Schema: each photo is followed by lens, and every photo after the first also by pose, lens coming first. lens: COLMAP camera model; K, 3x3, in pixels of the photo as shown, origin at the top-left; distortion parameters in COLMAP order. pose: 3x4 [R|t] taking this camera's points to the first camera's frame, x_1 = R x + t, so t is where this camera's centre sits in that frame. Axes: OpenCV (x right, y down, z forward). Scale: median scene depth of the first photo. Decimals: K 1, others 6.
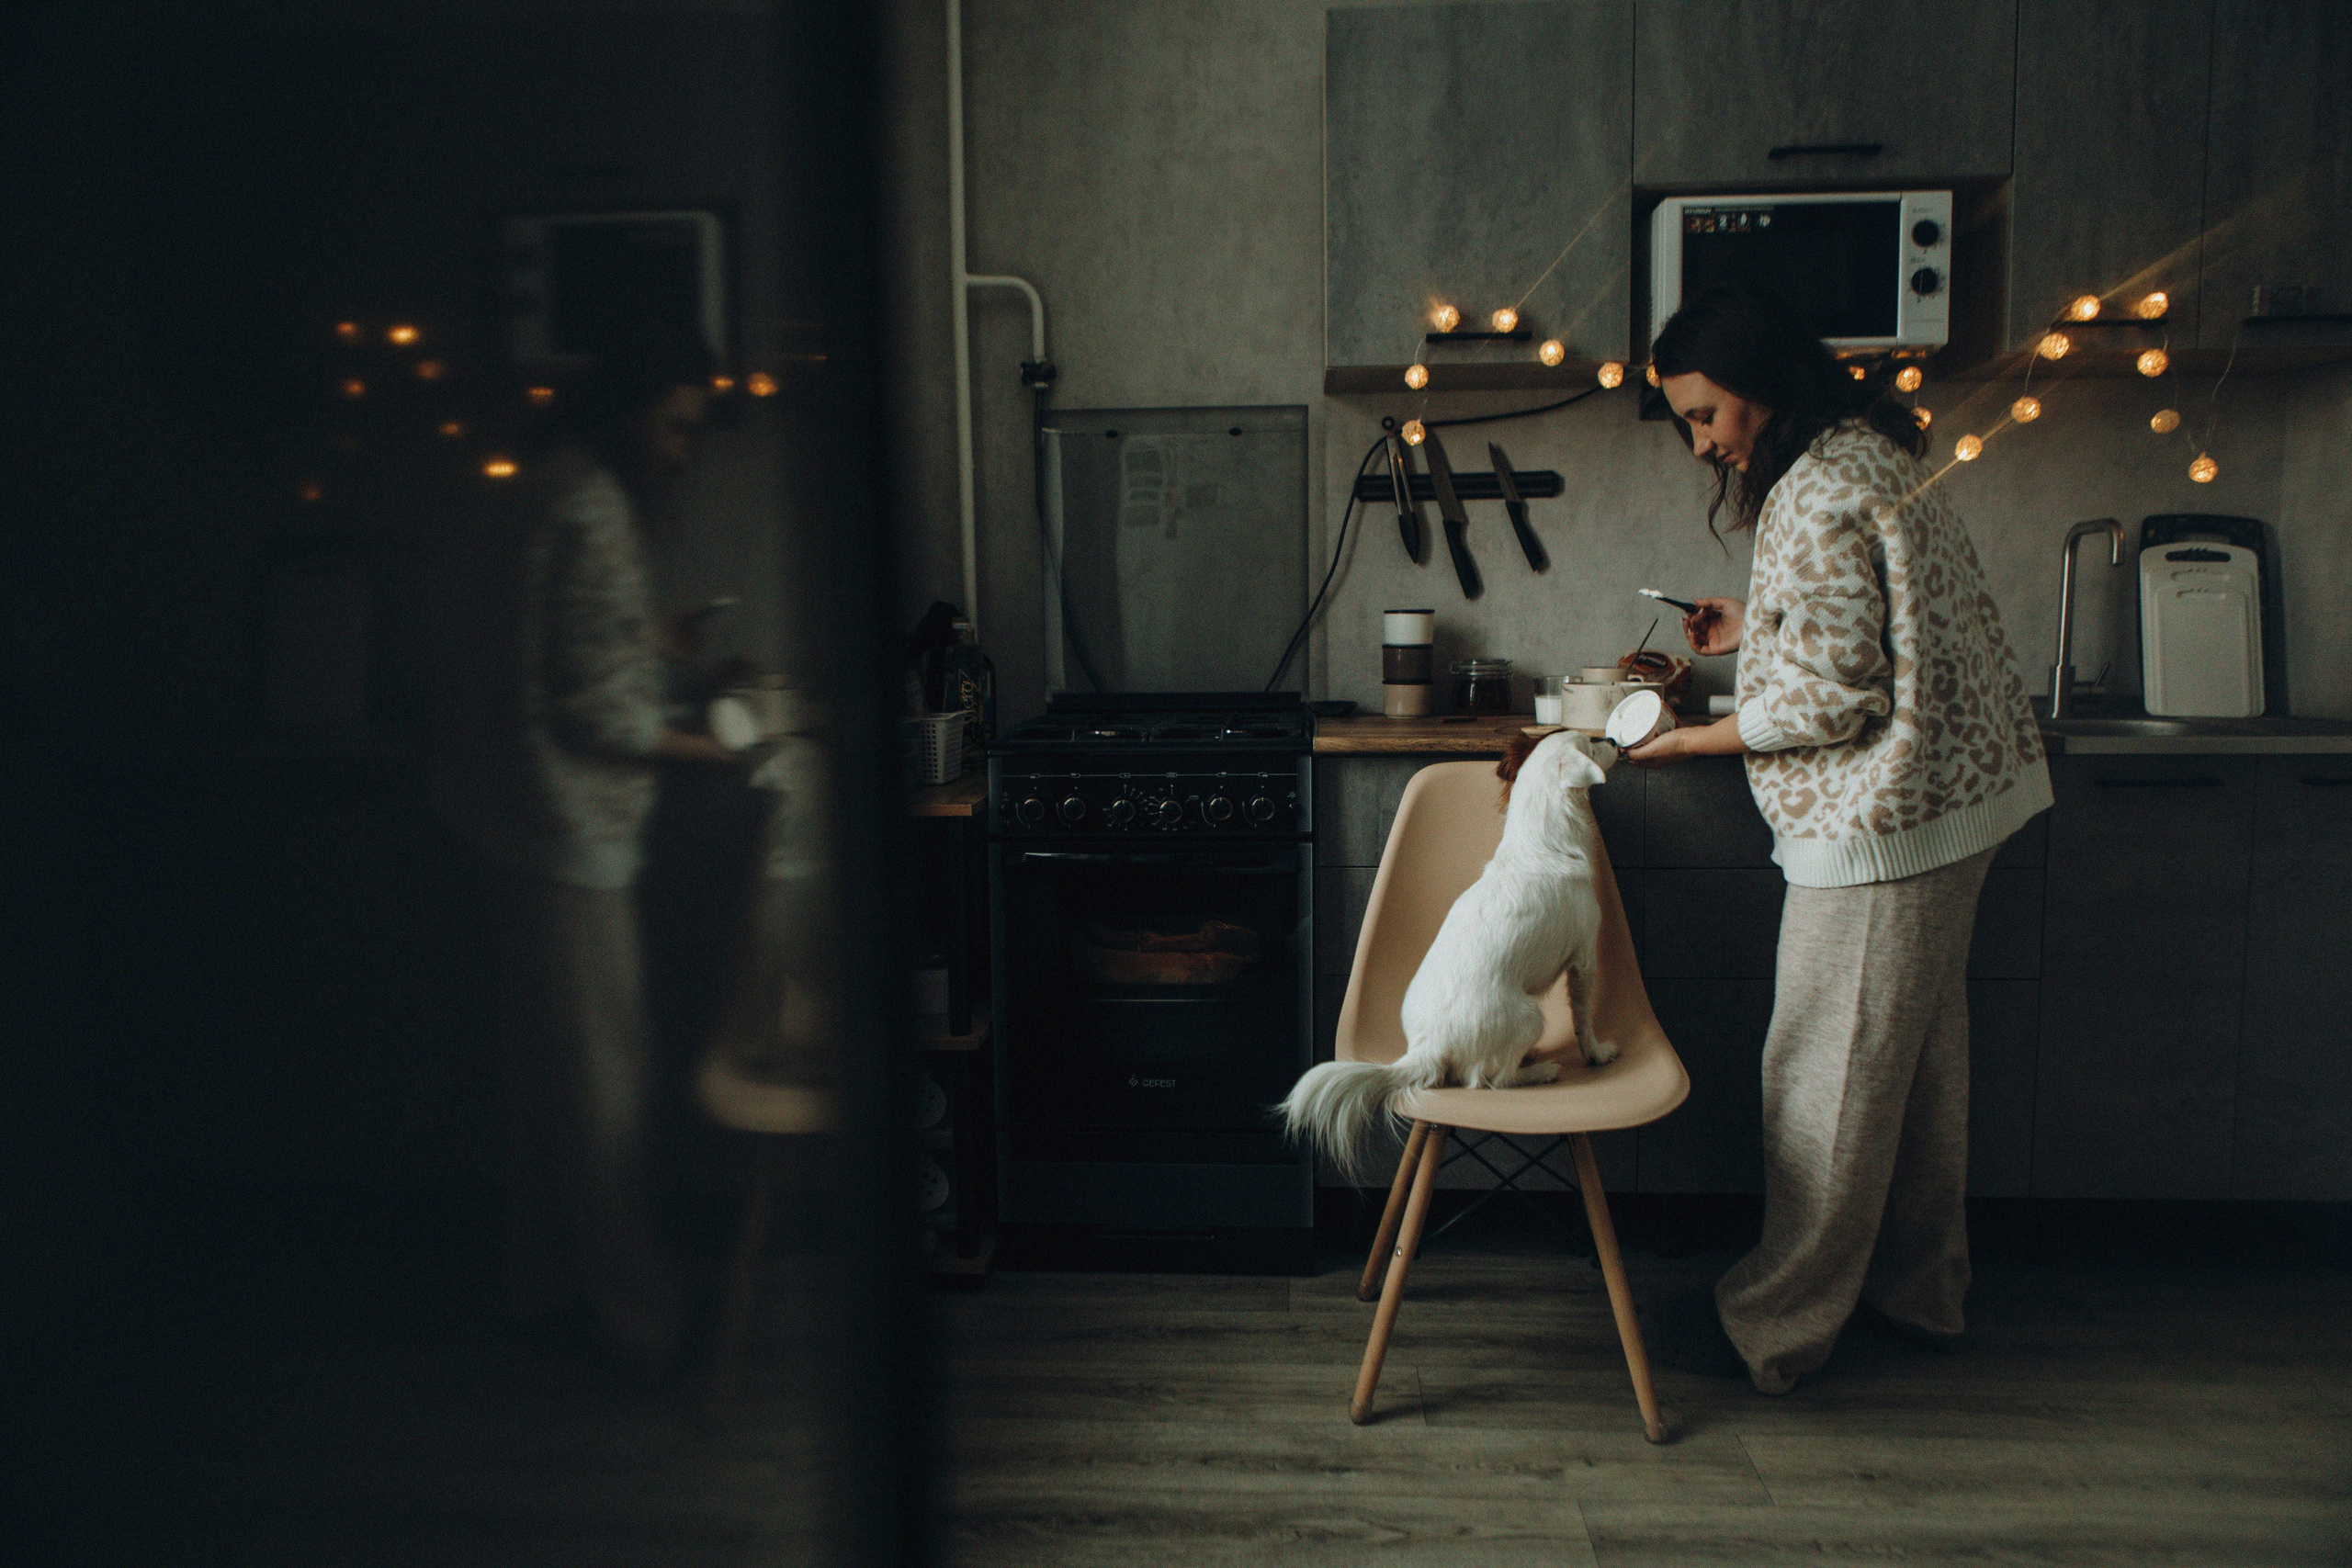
lens RADIAL K [[1744.6, 0, 1165.5], [0, 1744.6, 791.7], [0, 0, 1]] dist [-0.010552, 0.000147]
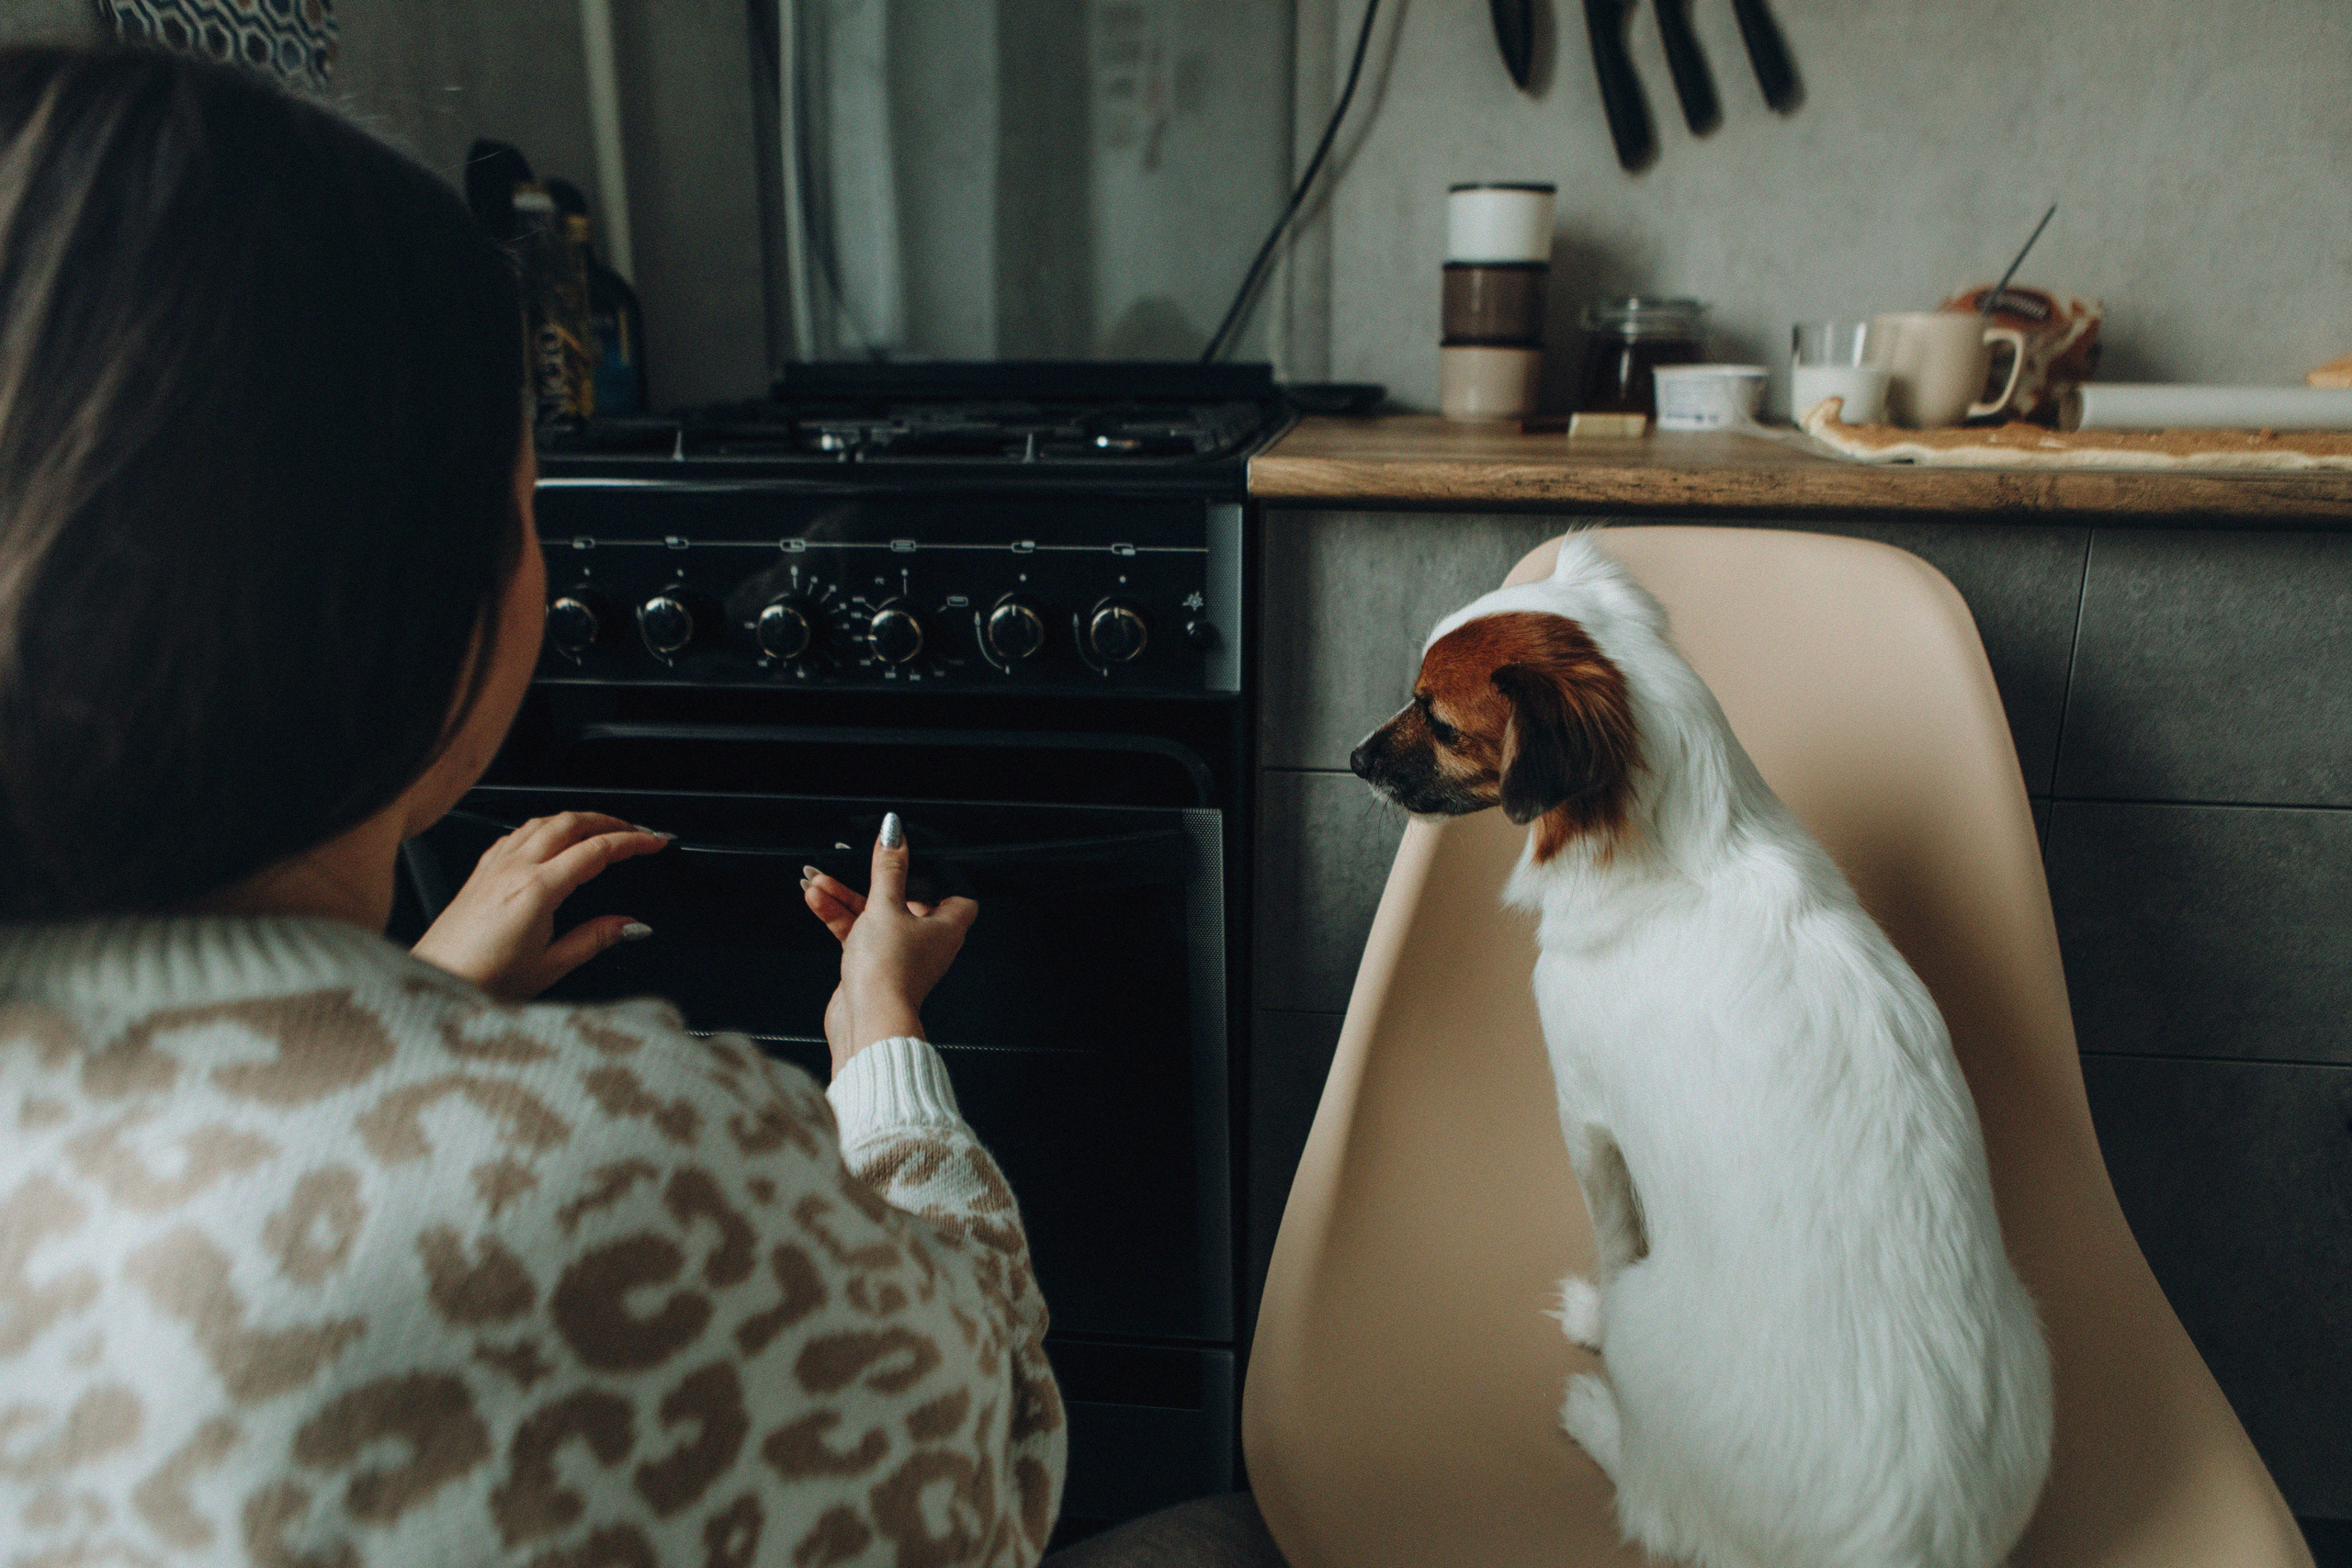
lens RADIAL K [[1744.6, 0, 1165.5], [0, 1744.6, 791.7], [0, 0, 1]] dist [-0.010552, 0.000147]
pose [[0.998970, 0.025408, -0.037588, 0.070561], [-0.019029, 0.986726, 0.161273, -0.016929], [0.041187, -0.160392, 0.986194, 0.505529]]
